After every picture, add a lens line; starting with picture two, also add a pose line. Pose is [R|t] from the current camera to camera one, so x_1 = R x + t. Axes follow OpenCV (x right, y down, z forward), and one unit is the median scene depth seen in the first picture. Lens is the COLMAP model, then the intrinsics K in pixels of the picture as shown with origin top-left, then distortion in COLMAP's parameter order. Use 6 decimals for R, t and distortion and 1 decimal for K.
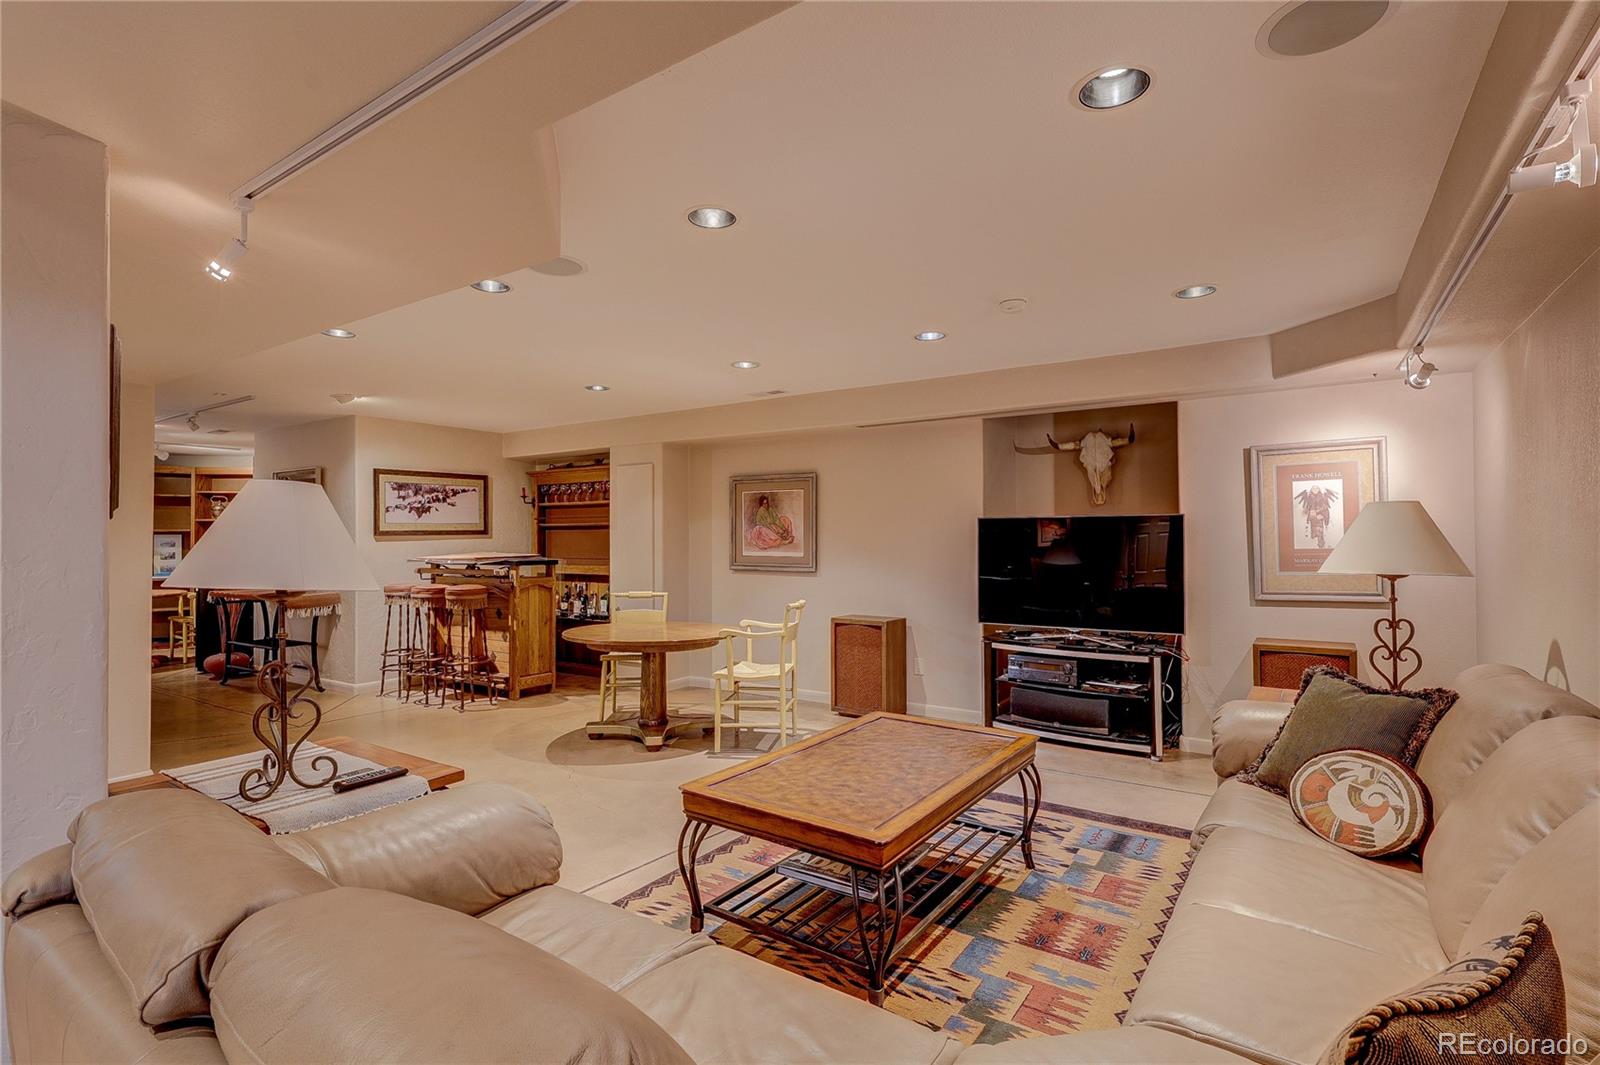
lens RADIAL K [[750.8, 0, 795.8], [0, 750.8, 529.1], [0, 0, 1]] dist [-0.006682, 0.001827]
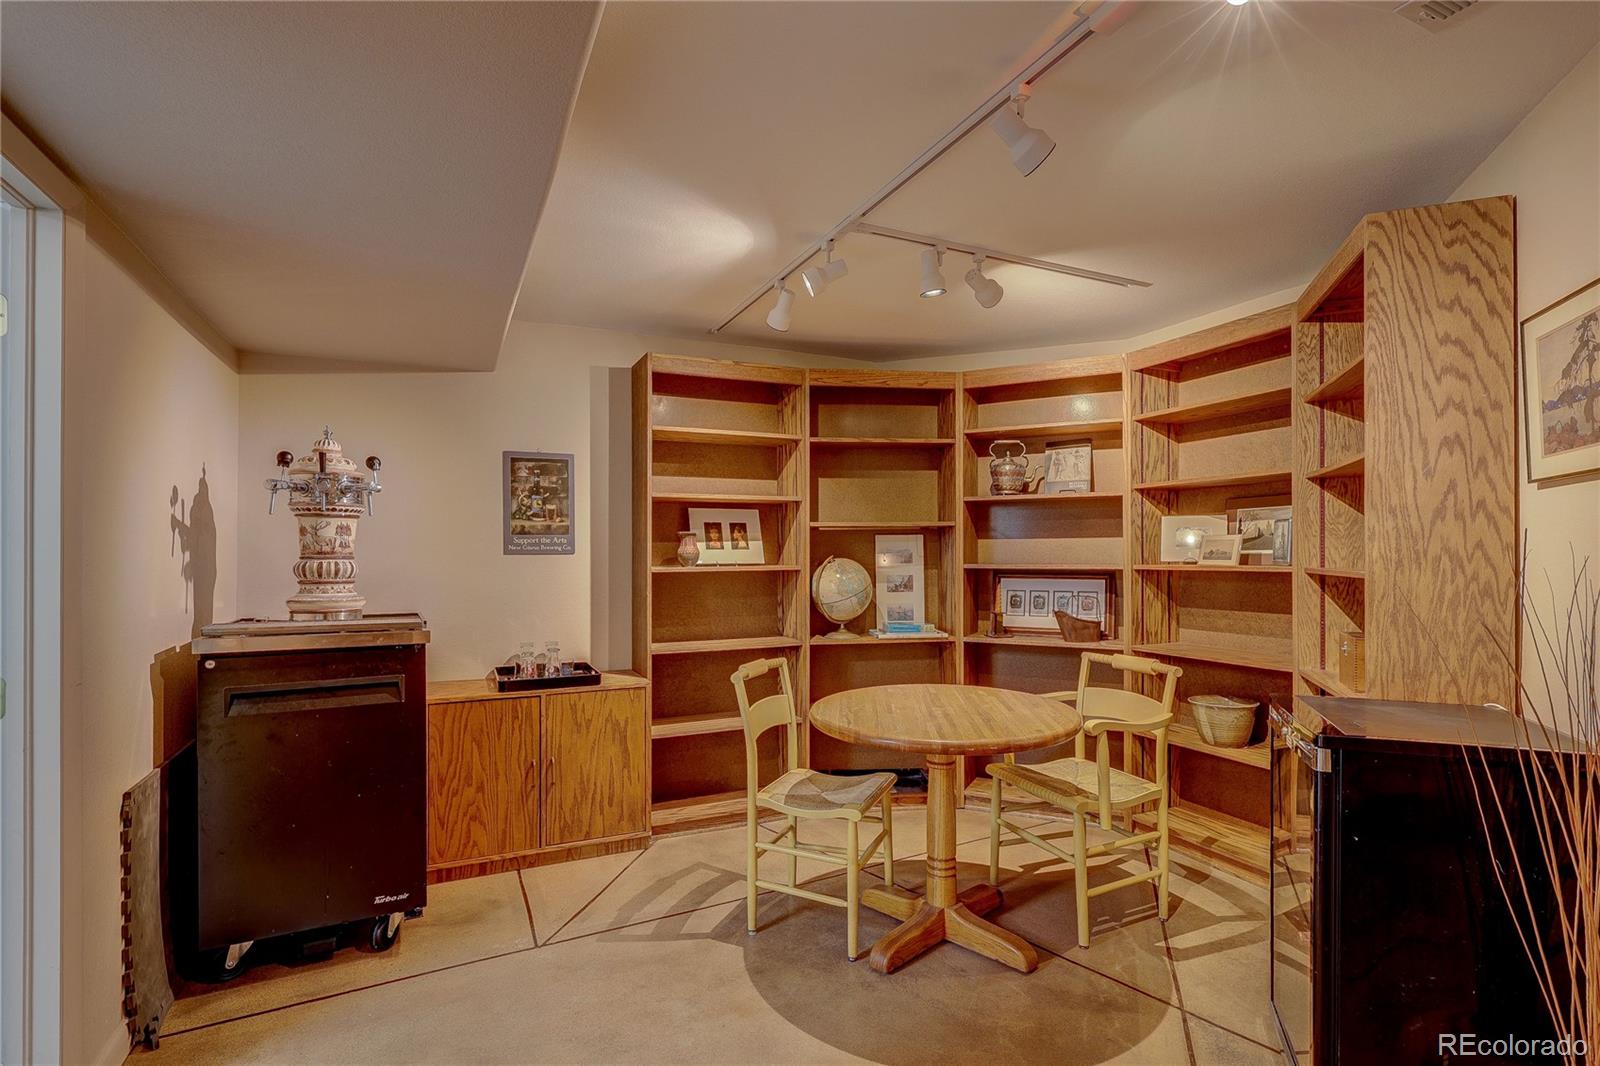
lens RADIAL K [[750.8, 0, 789.8], [0, 750.8, 545.8], [0, 0, 1]] dist [-0.006682, 0.001827]
pose [[0.859404, -0.003050, -0.511288, -0.927869], [0.007210, 0.999955, 0.006154, 0.014814], [0.511246, -0.008975, 0.859388, 0.815576]]
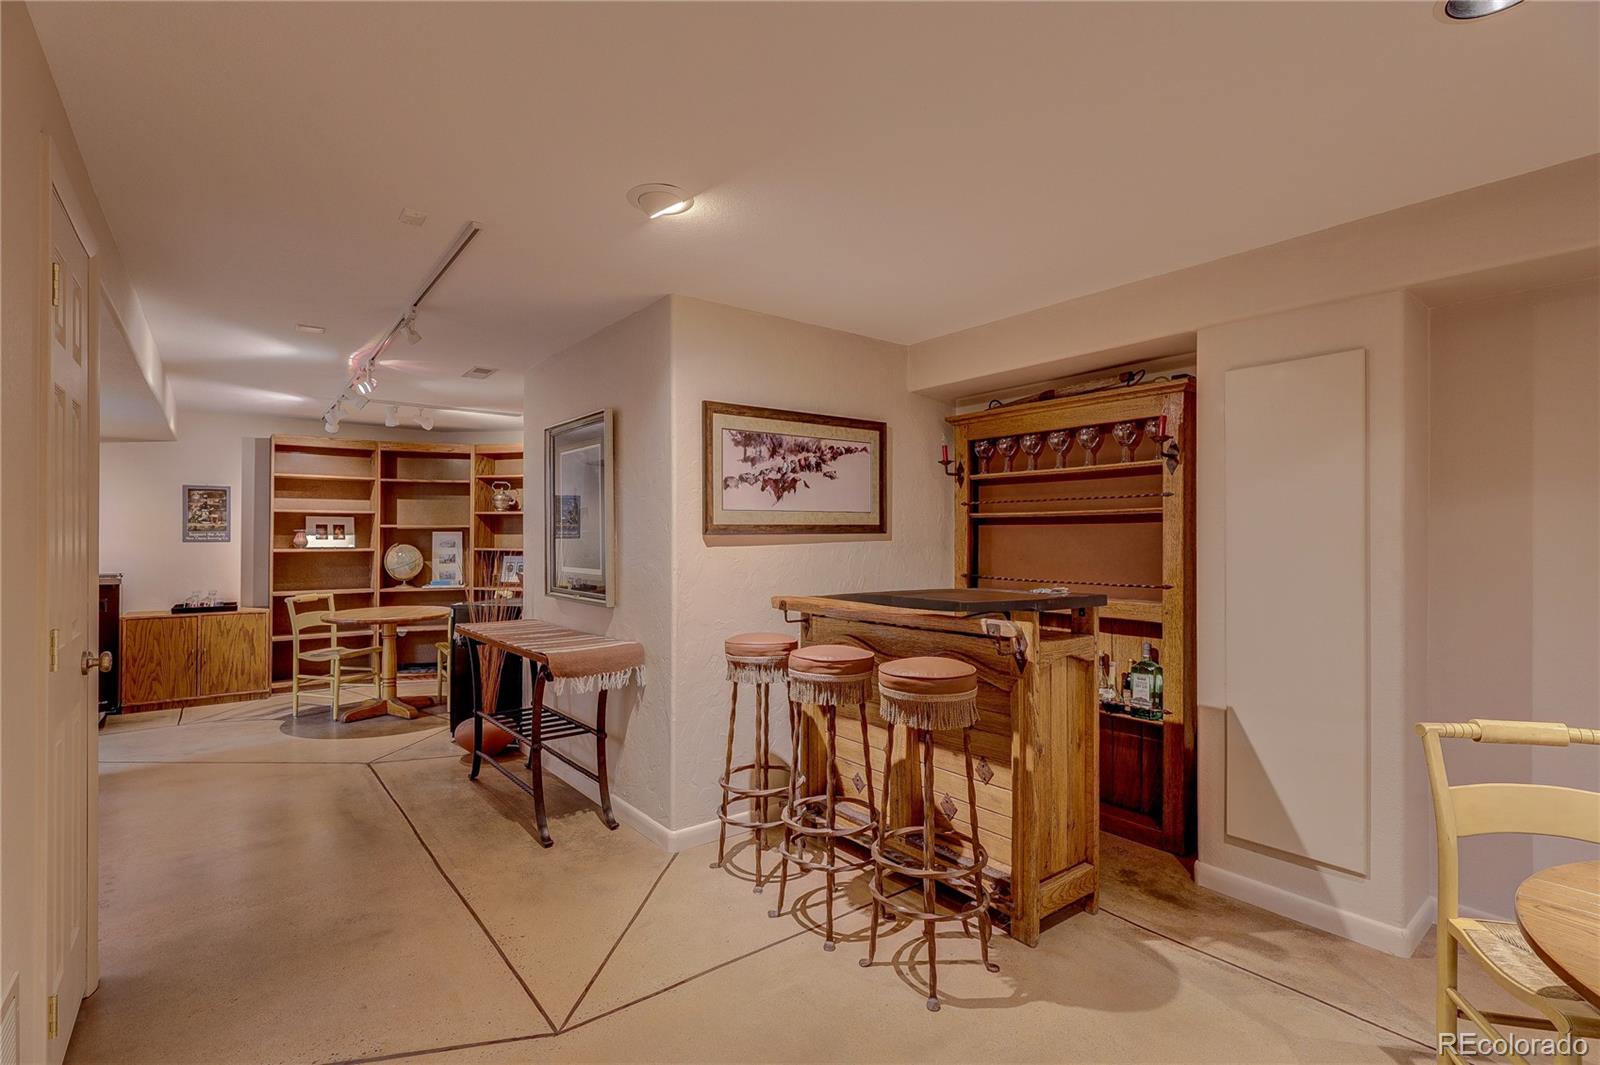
lens RADIAL K [[750.8, 0, 812.5], [0, 750.8, 529.3], [0, 0, 1]] dist [-0.006682, 0.001827]
pose [[0.950060, 0.001256, -0.312064, -0.318285], [-0.000417, 0.999996, 0.002755, 0.003577], [0.312066, -0.002487, 0.950057, 0.515225]]
